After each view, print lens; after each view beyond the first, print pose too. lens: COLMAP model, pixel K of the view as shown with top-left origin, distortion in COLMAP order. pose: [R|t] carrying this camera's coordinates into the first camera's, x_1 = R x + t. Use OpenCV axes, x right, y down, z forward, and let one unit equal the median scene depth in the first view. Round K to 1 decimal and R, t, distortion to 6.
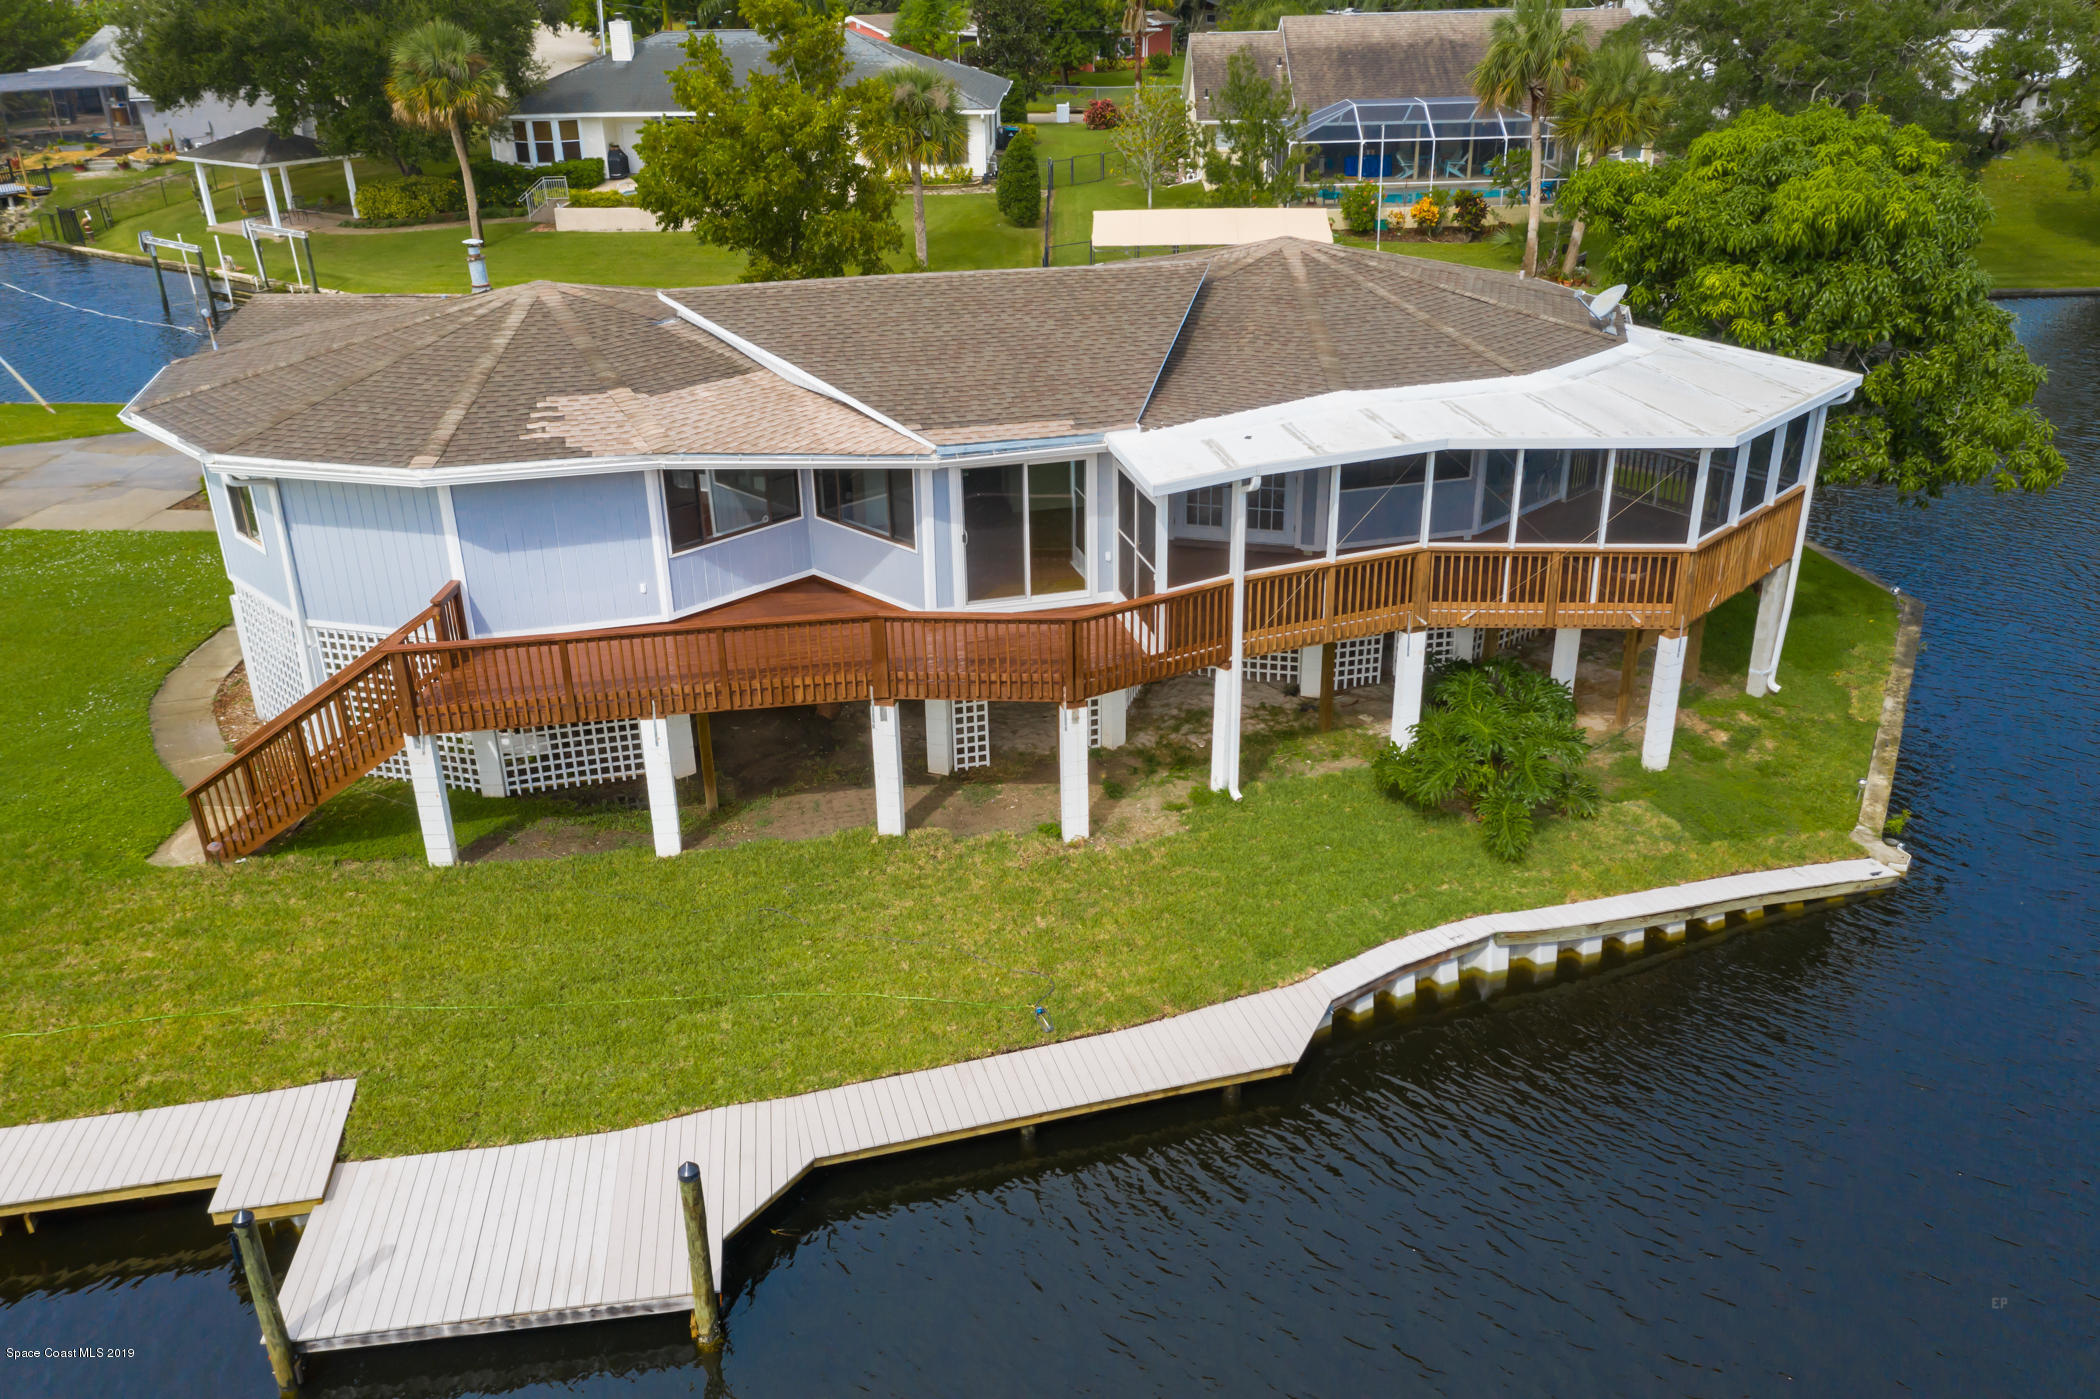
lens RADIAL K [[1674.7, 0, 1049.8], [0, 1674.7, 706.7], [0, 0, 1]] dist [-0.004607, 0.065030]
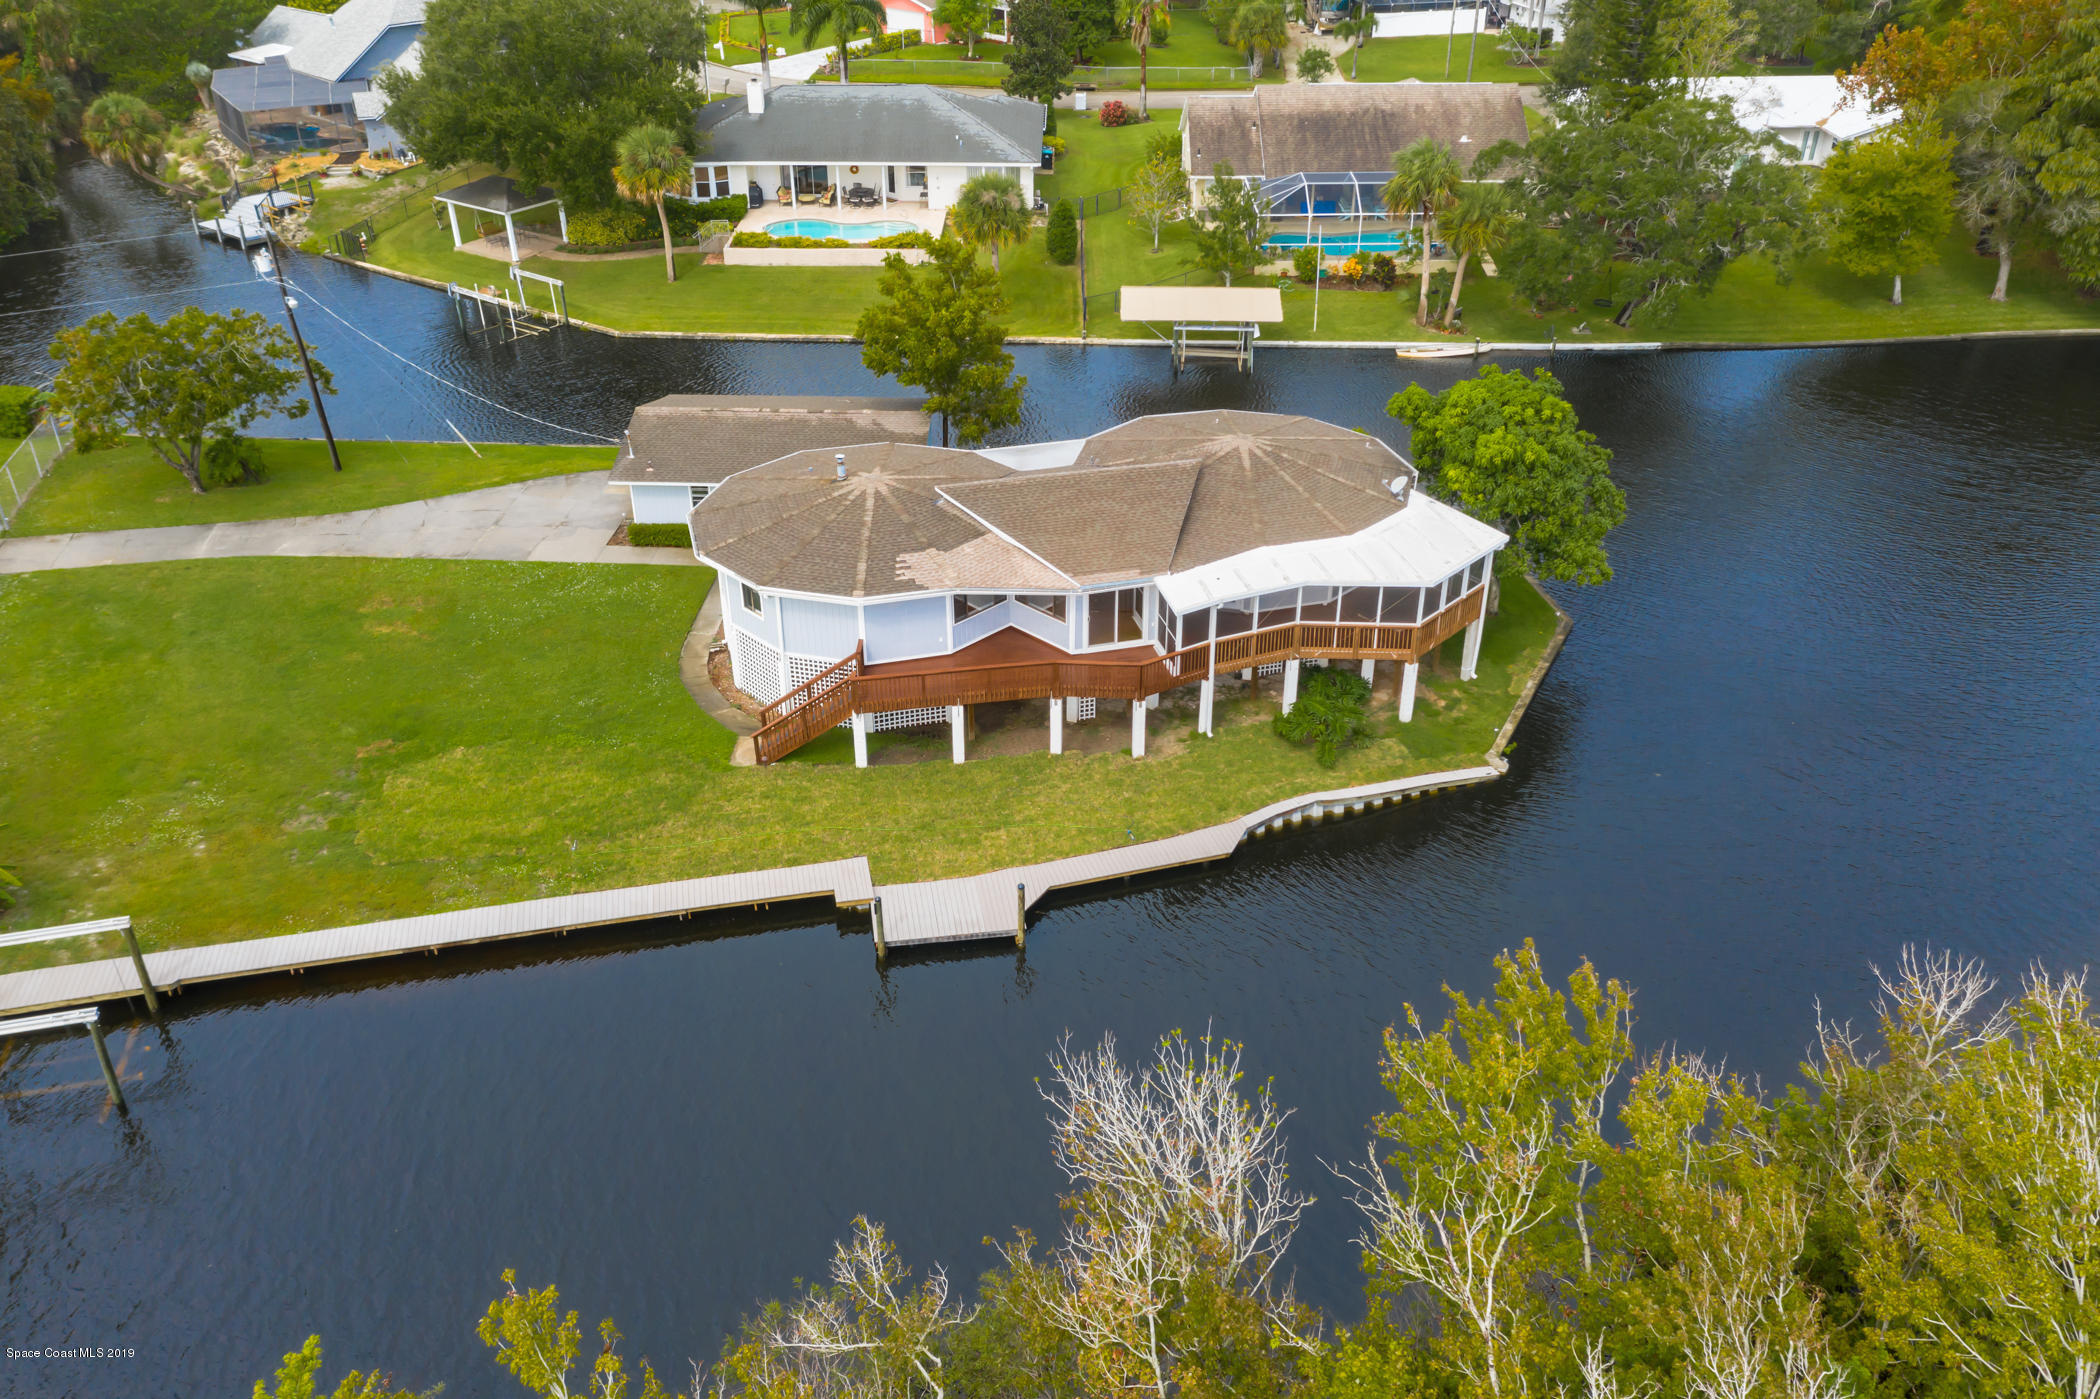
lens RADIAL K [[1674.7, 0, 1049.8], [0, 1674.7, 706.7], [0, 0, 1]] dist [-0.004607, 0.065030]
pose [[0.999878, 0.006500, 0.014206, -0.131016], [-0.008033, 0.993824, 0.110675, -0.226718], [-0.013399, -0.110775, 0.993755, -1.183790]]
